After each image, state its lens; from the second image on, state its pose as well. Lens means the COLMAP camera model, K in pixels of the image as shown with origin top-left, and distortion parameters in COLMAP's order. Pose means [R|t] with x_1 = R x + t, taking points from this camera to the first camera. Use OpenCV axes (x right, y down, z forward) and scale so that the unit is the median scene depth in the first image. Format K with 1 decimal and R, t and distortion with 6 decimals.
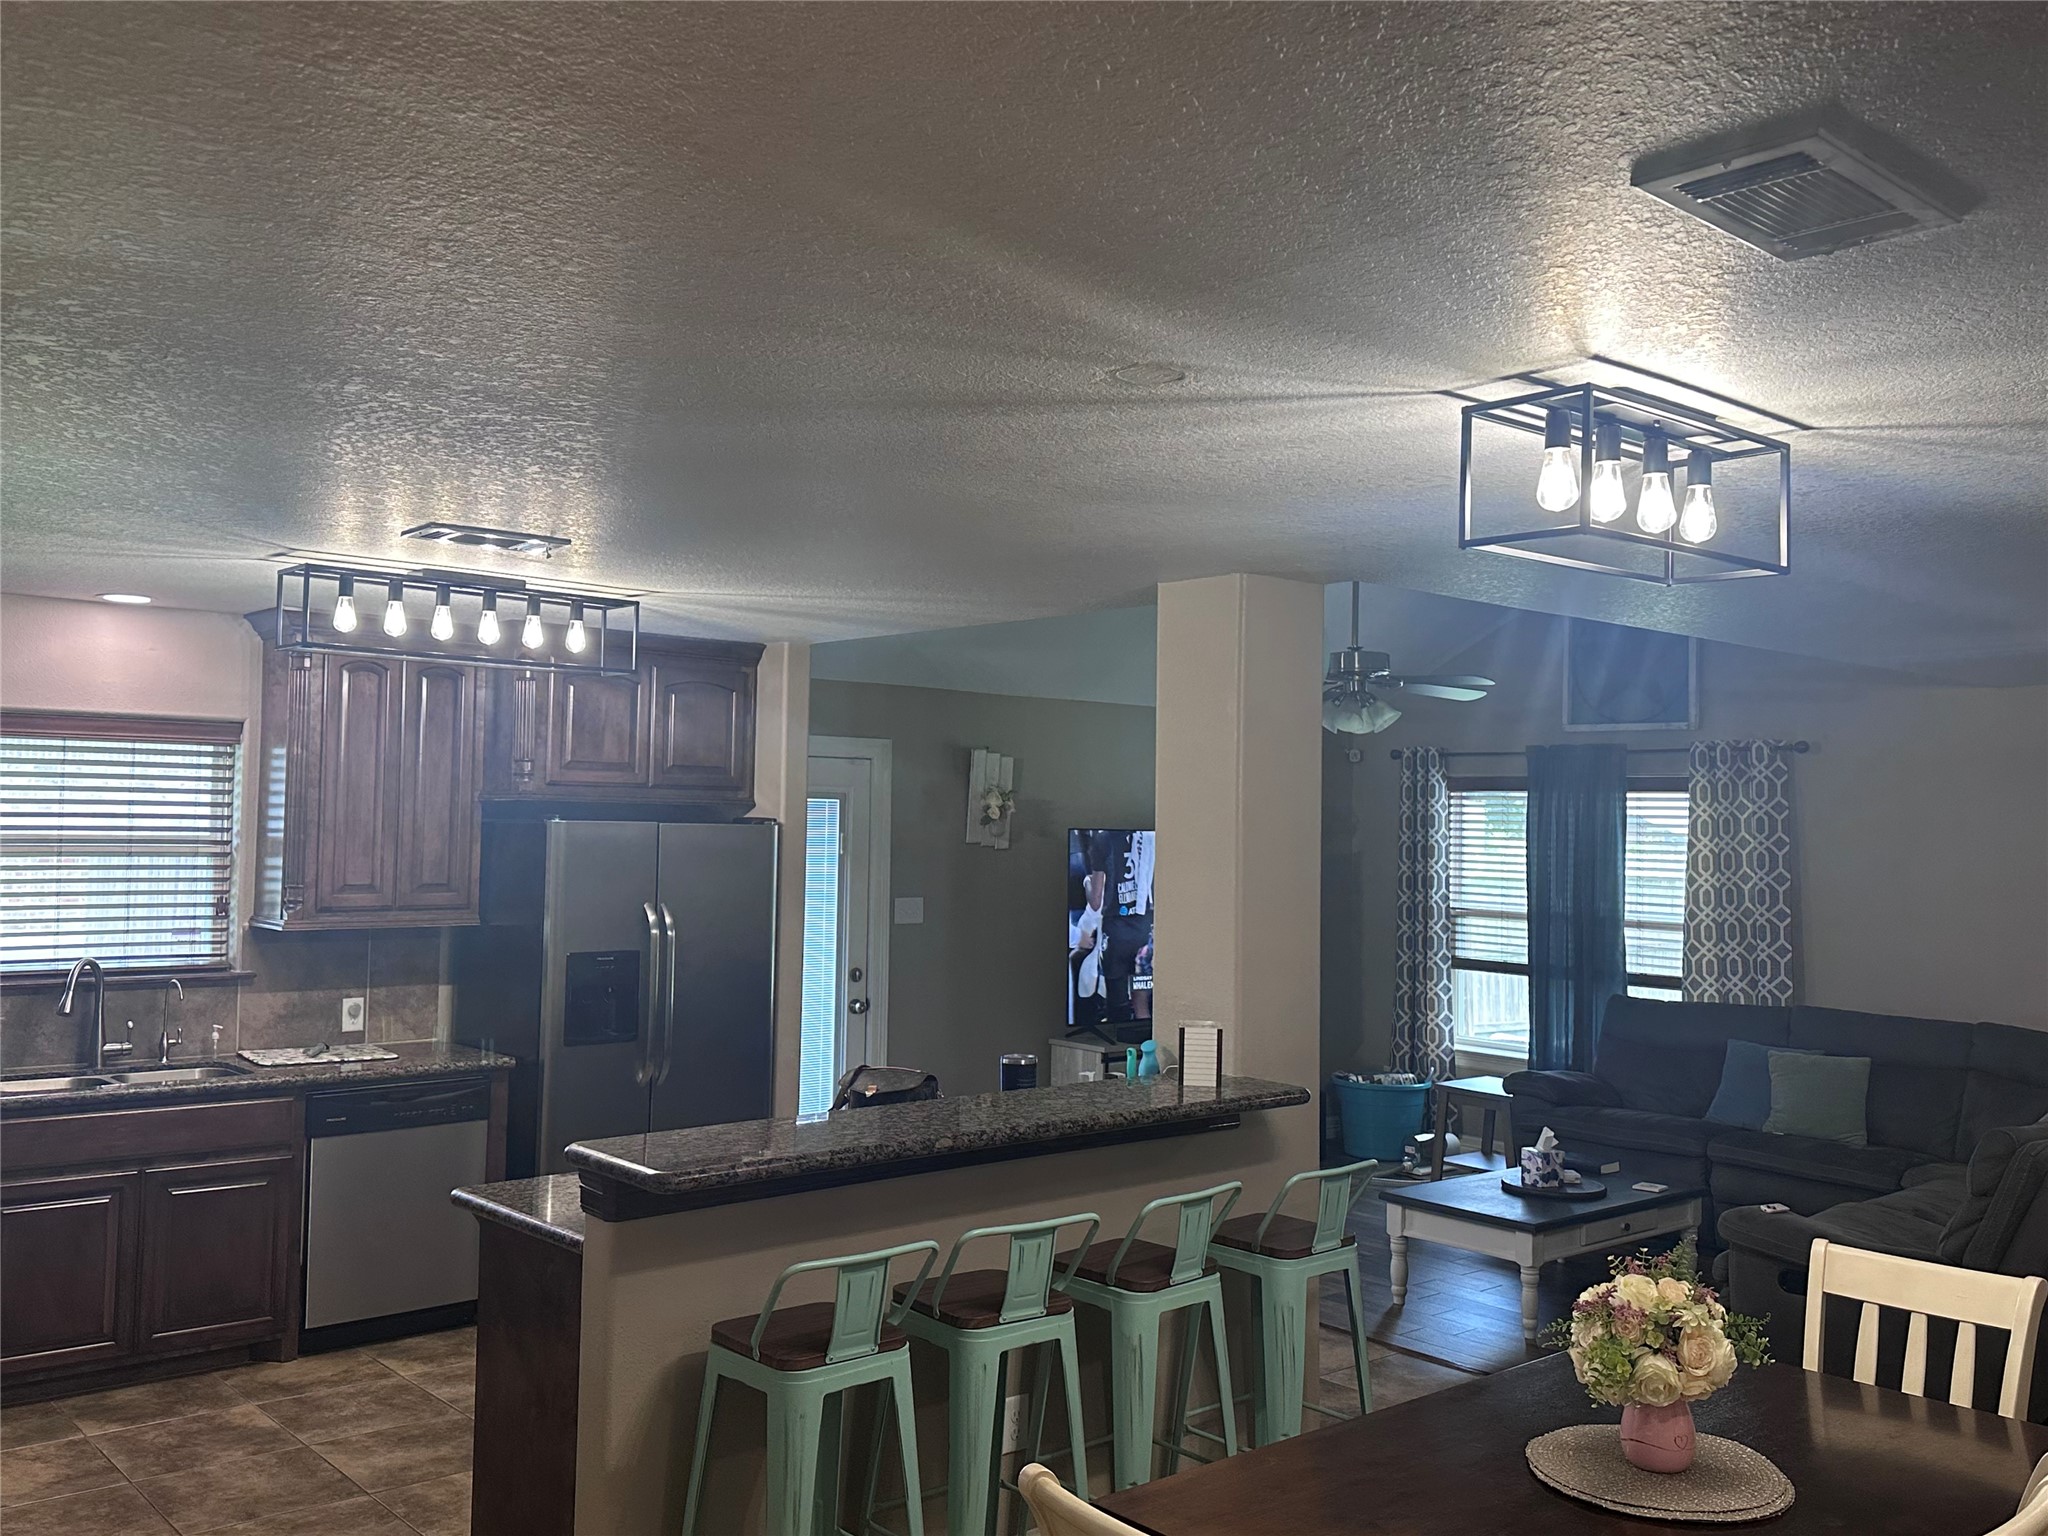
lens RADIAL K [[1812.9, 0, 1024.0], [0, 1812.9, 768.0], [0, 0, 1]] dist [0.193007, -0.428278]
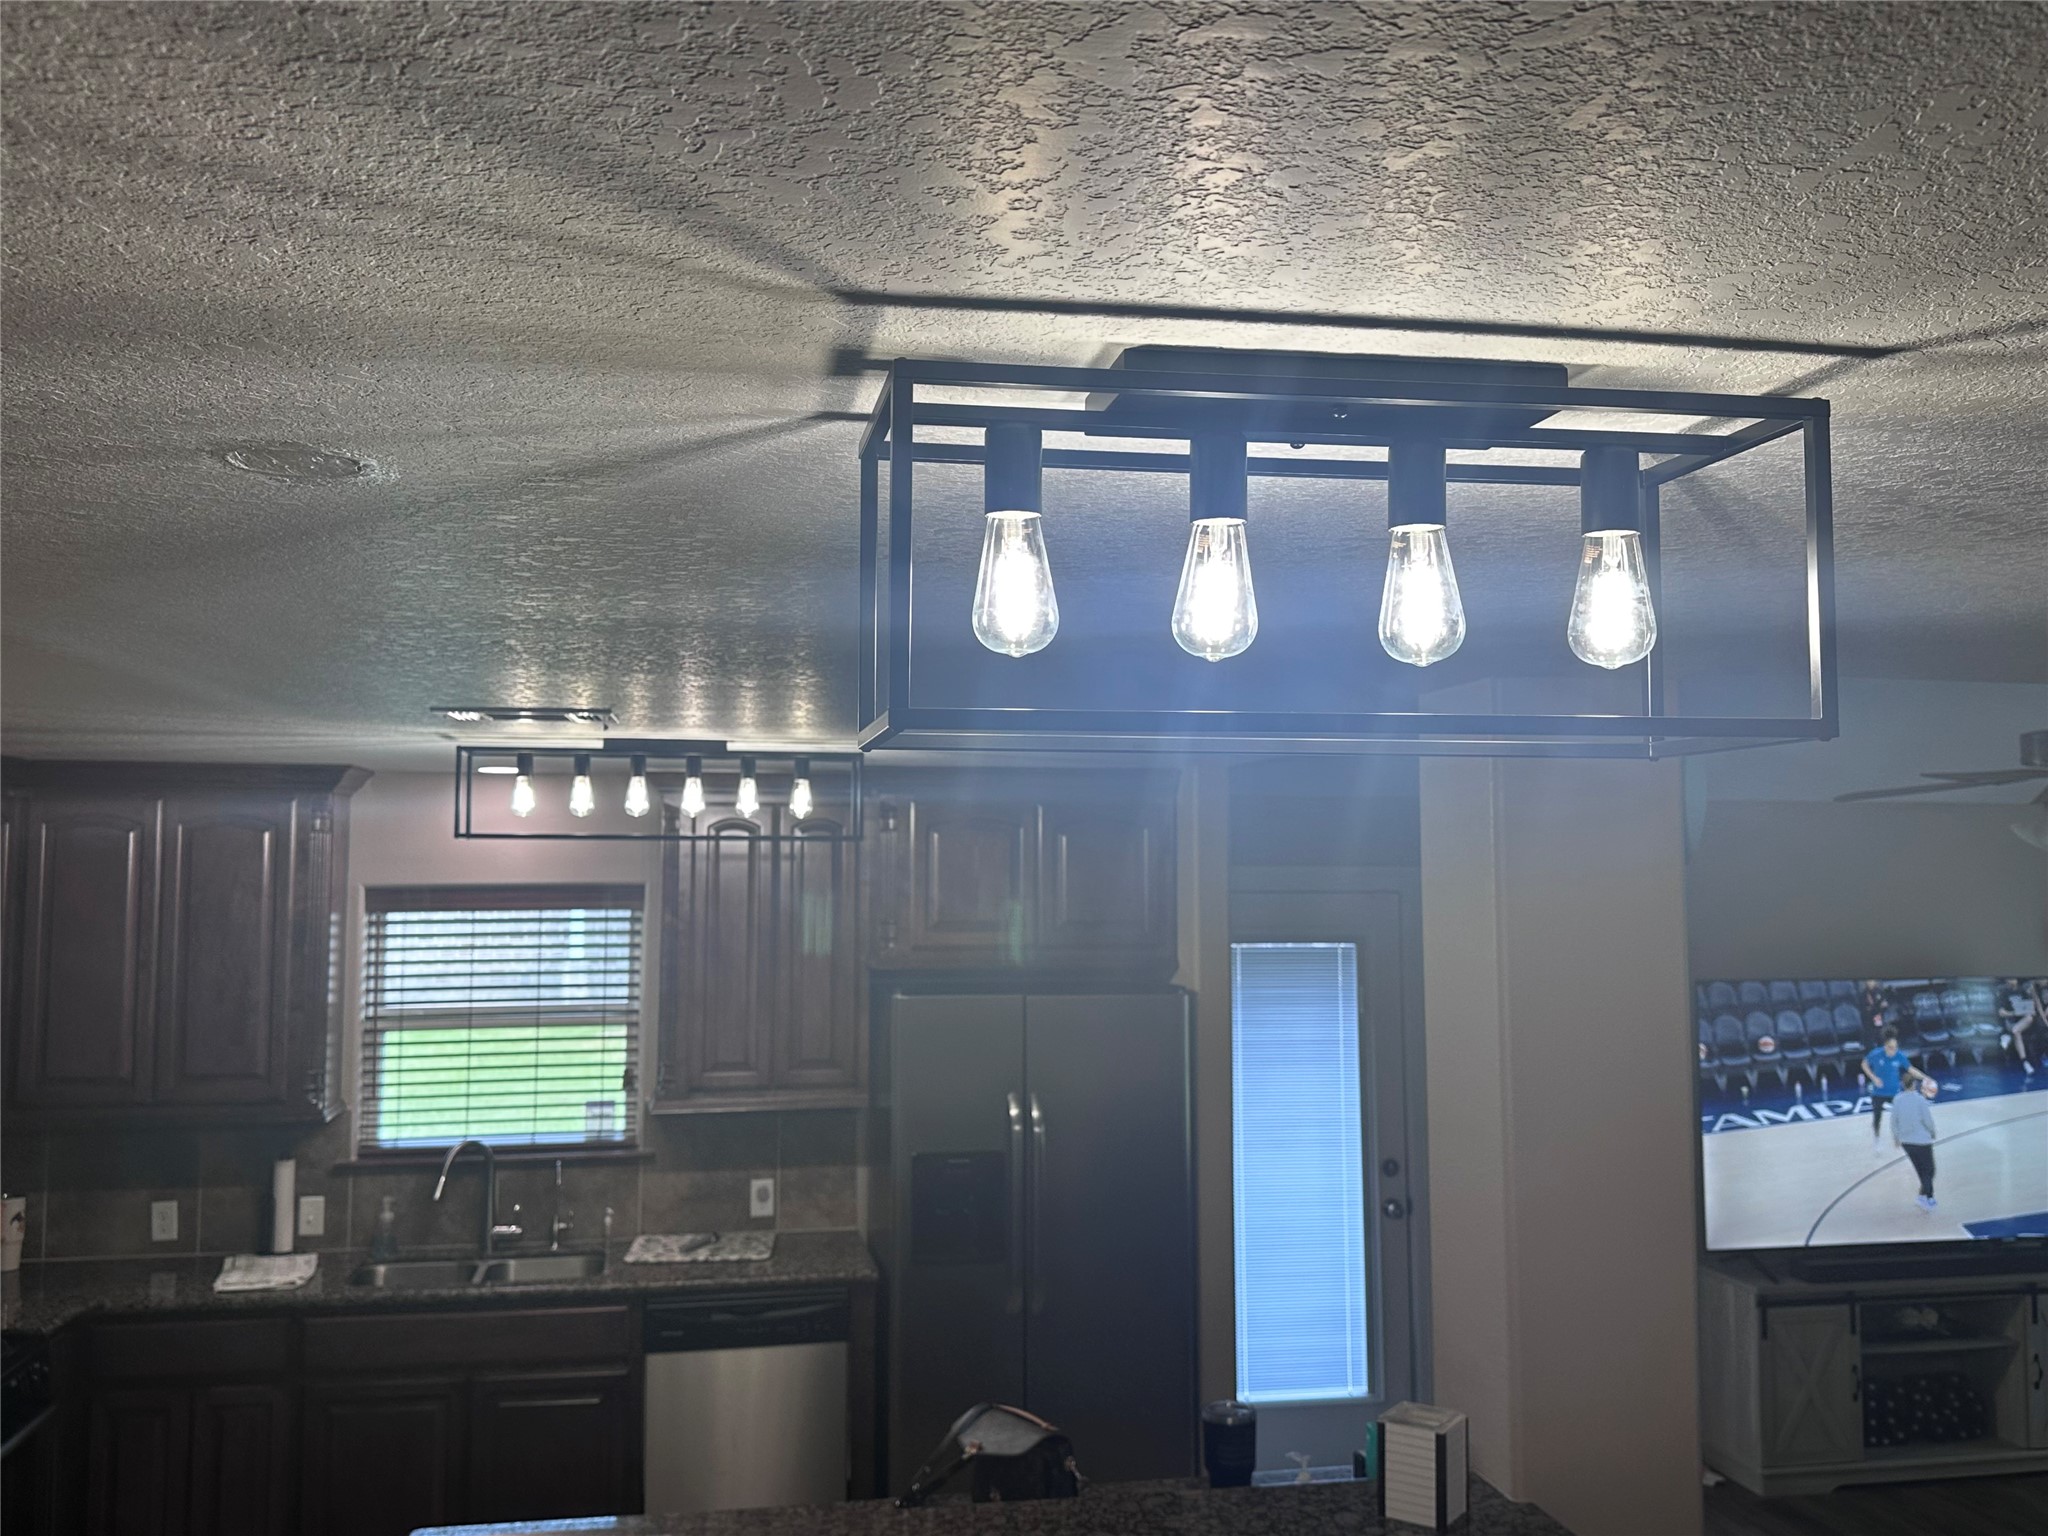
lens RADIAL K [[1812.9, 0, 1024.0], [0, 1812.9, 768.0], [0, 0, 1]] dist [0.193007, -0.428278]
pose [[0.861956, -0.046550, -0.504841, 0.232006], [0.031071, 0.998754, -0.039043, -0.042986], [0.506030, 0.017967, 0.862329, 0.283972]]
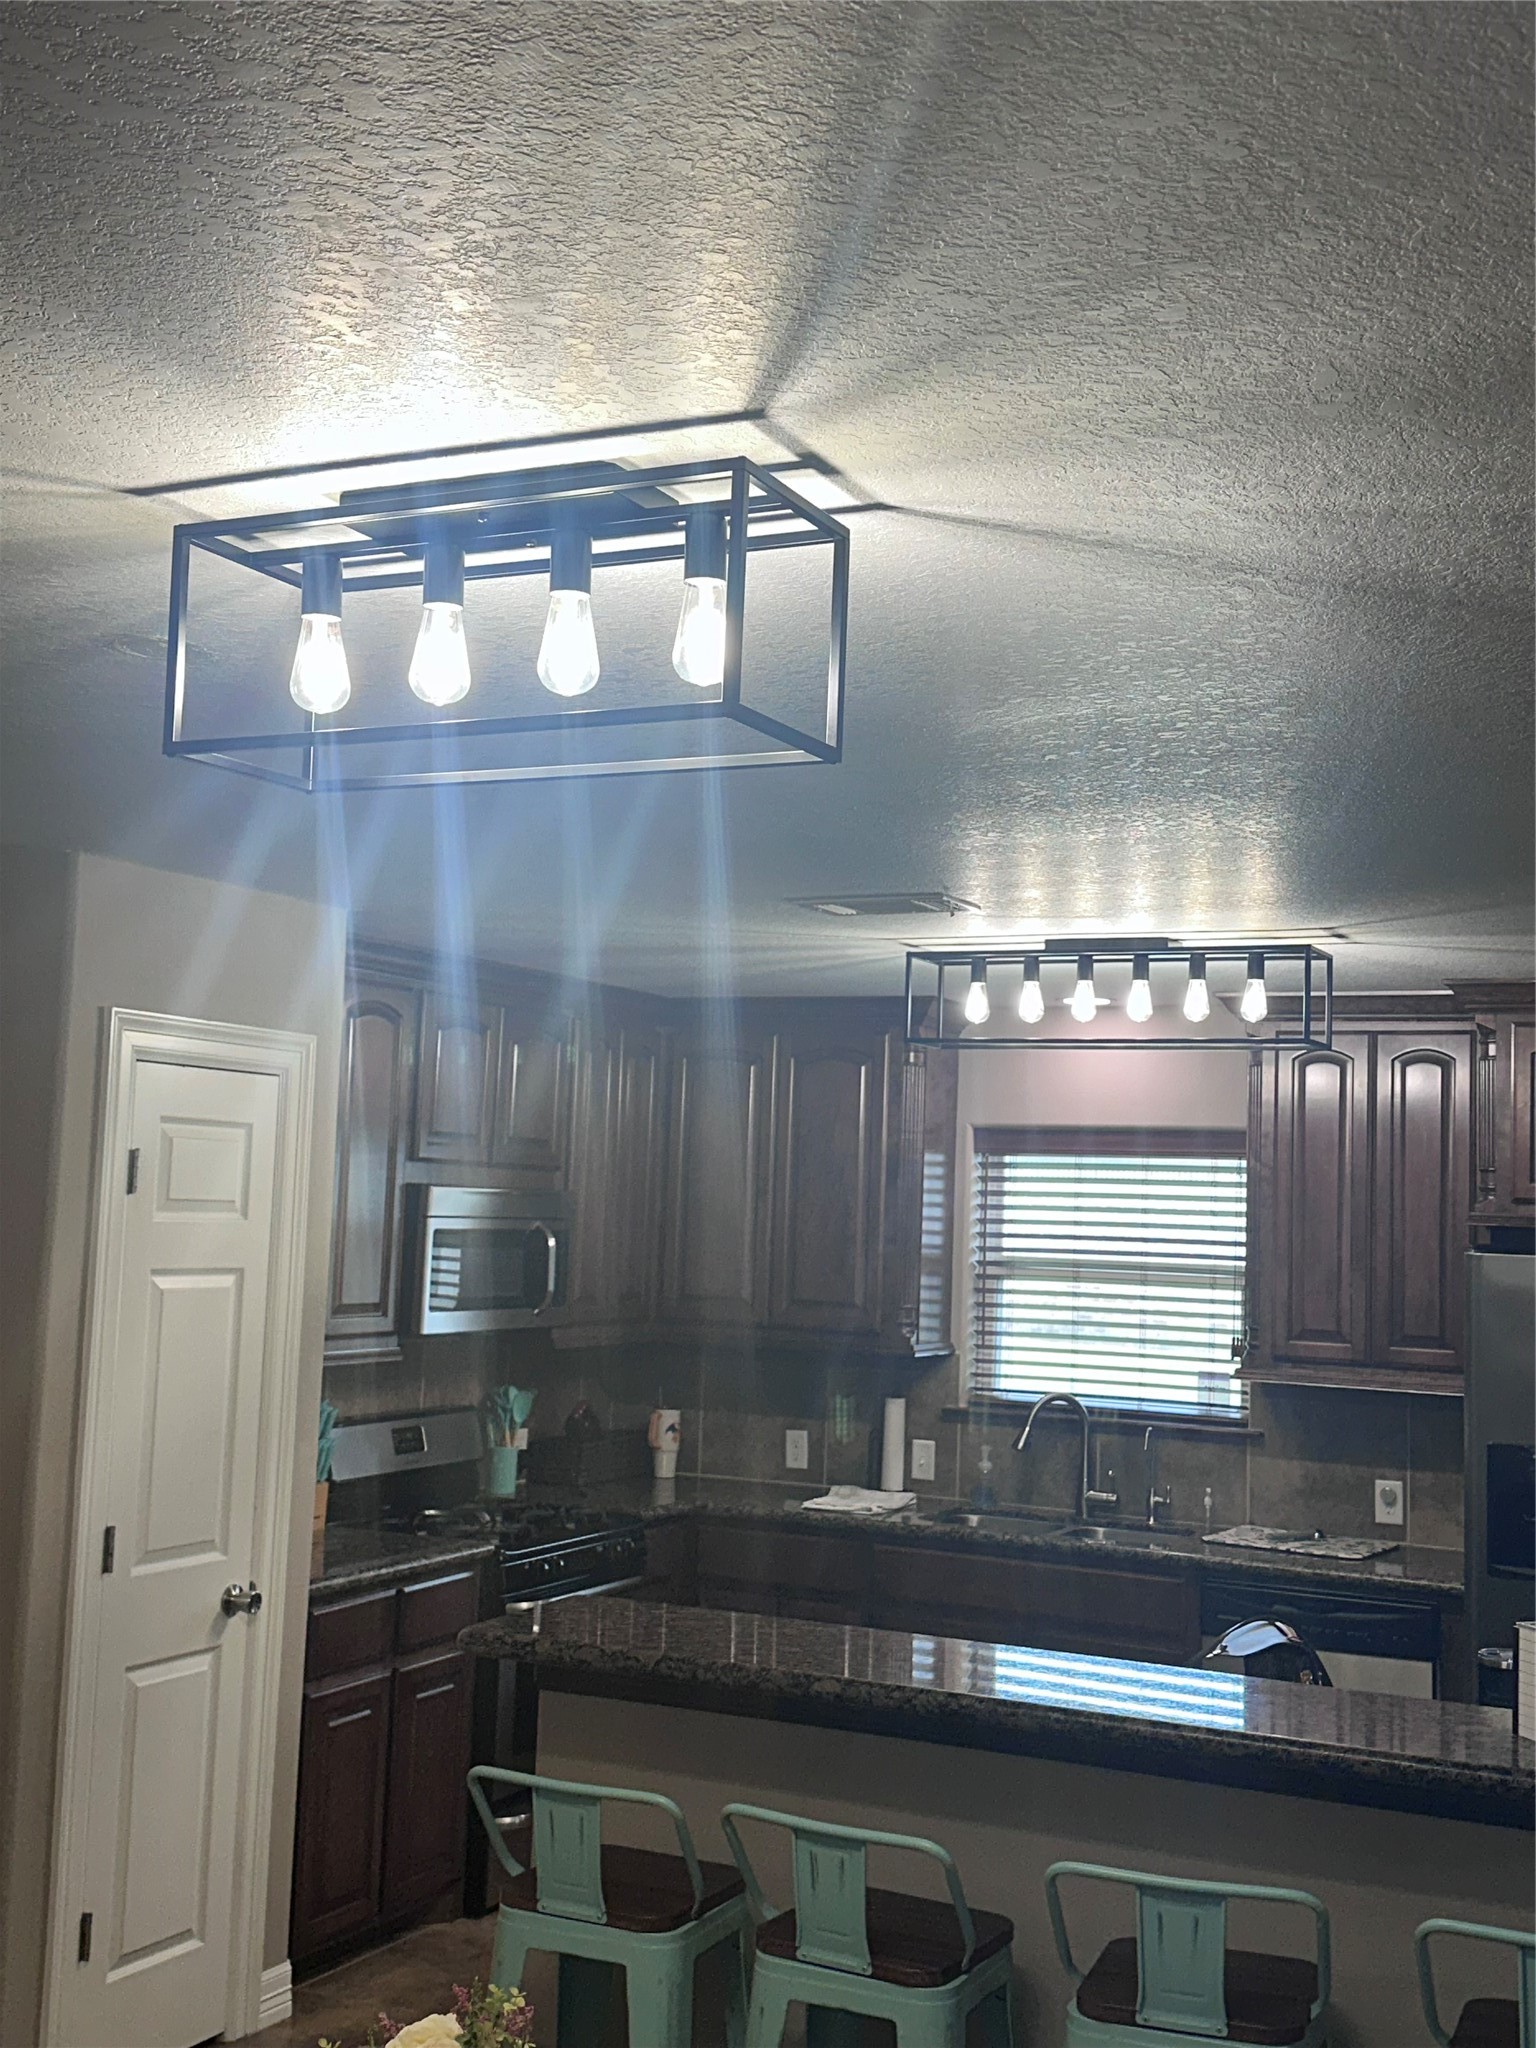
lens RADIAL K [[2332.8, 0, 699.6], [0, 2332.8, 1019.4], [0, 0, 1]] dist [0.078659, 0.013013]
pose [[0.369692, -0.080302, -0.925678, 0.487668], [0.001583, 0.996311, -0.085797, 0.016035], [0.929153, 0.030253, 0.368455, 0.372201]]
